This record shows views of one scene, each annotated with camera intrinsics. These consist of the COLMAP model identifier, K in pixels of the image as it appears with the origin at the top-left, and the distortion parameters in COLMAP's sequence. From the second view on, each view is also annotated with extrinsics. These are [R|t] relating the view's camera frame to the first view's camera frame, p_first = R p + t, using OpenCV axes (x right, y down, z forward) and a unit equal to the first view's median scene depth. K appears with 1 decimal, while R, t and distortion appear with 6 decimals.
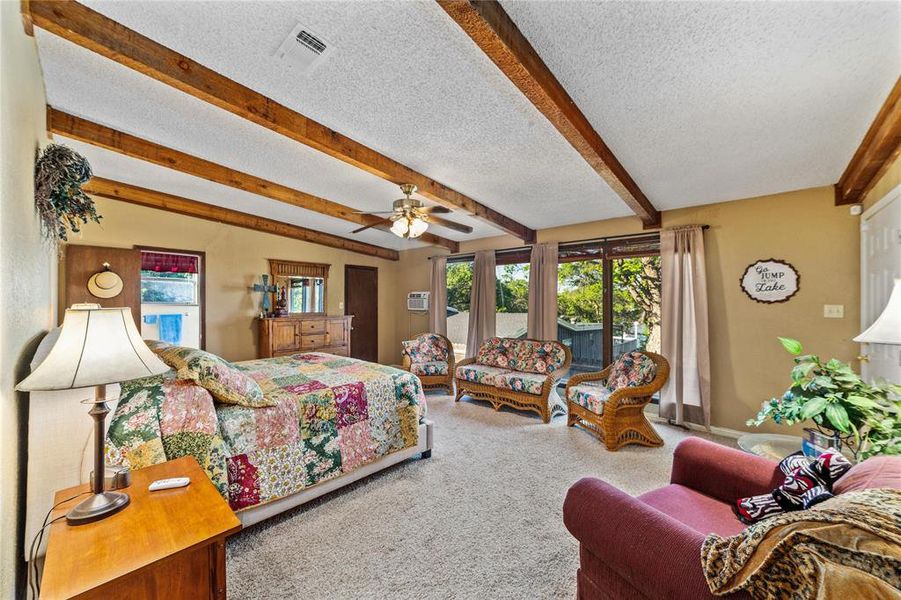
lens RADIAL K [[346.1, 0, 451.7], [0, 346.1, 301.3], [0, 0, 1]] dist [-0.001042, 0.000392]
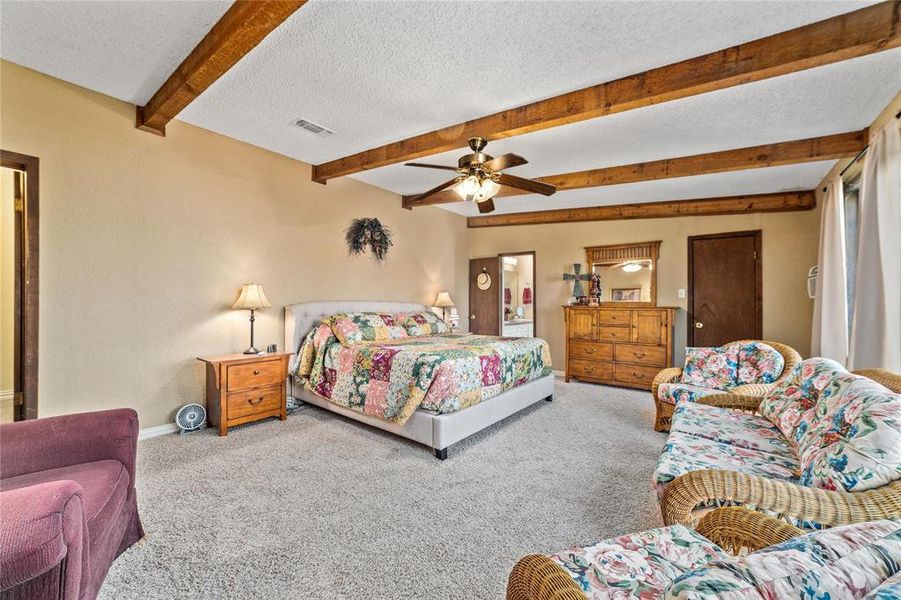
lens RADIAL K [[346.1, 0, 451.1], [0, 346.1, 301.3], [0, 0, 1]] dist [-0.001042, 0.000392]
pose [[0.070971, -0.003953, -0.997471, 0.826663], [-0.002397, 0.999989, -0.004133, 0.071477], [0.997476, 0.002684, 0.070960, 1.018442]]
